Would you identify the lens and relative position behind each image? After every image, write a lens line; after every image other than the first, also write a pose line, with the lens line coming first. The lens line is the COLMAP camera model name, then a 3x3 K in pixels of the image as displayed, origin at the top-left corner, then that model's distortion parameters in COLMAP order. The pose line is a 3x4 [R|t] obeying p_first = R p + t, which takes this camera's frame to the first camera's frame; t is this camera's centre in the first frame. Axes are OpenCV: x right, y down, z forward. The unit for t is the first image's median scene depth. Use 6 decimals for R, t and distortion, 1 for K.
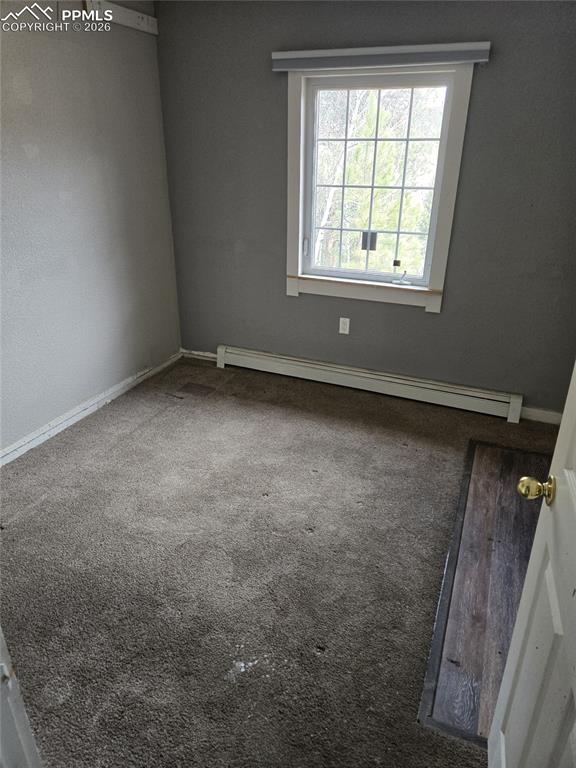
lens RADIAL K [[537.9, 0, 288.0], [0, 537.9, 384.0], [0, 0, 1]] dist [0.077298, 0.001927]
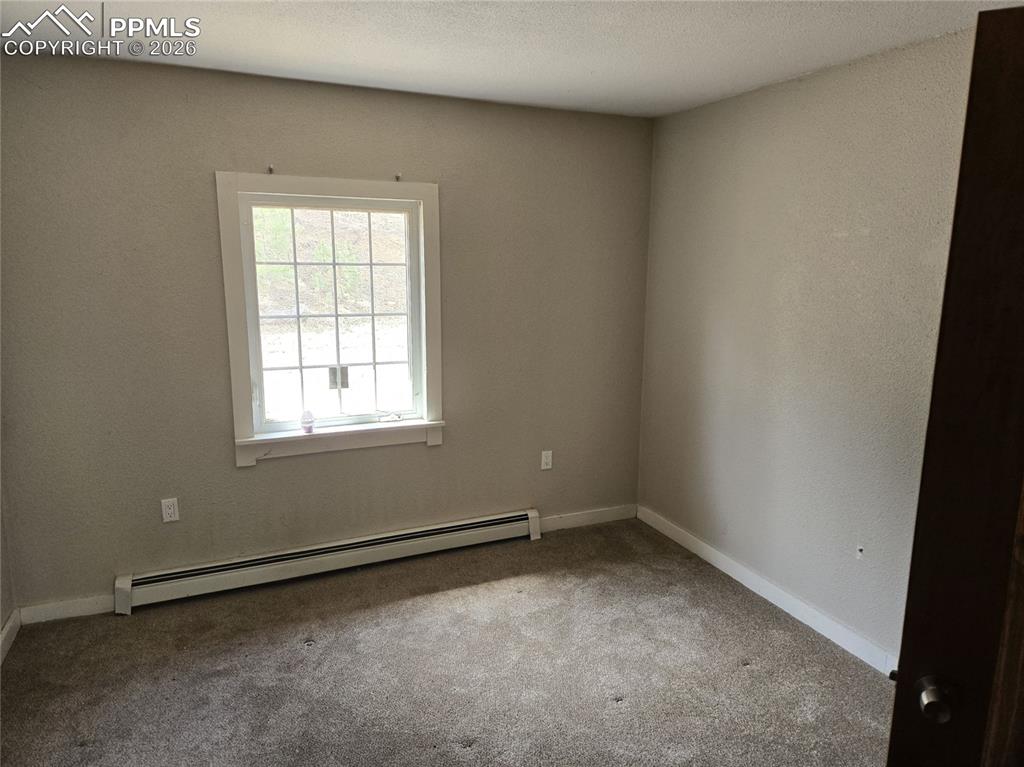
lens RADIAL K [[682.8, 0, 497.9], [0, 682.8, 391.4], [0, 0, 1]] dist [0.069947, -0.065602]
pose [[0.673009, -0.144864, 0.725309, -0.434861], [0.304298, 0.948025, -0.093010, -0.078518], [-0.674138, 0.283306, 0.682111, 0.152789]]
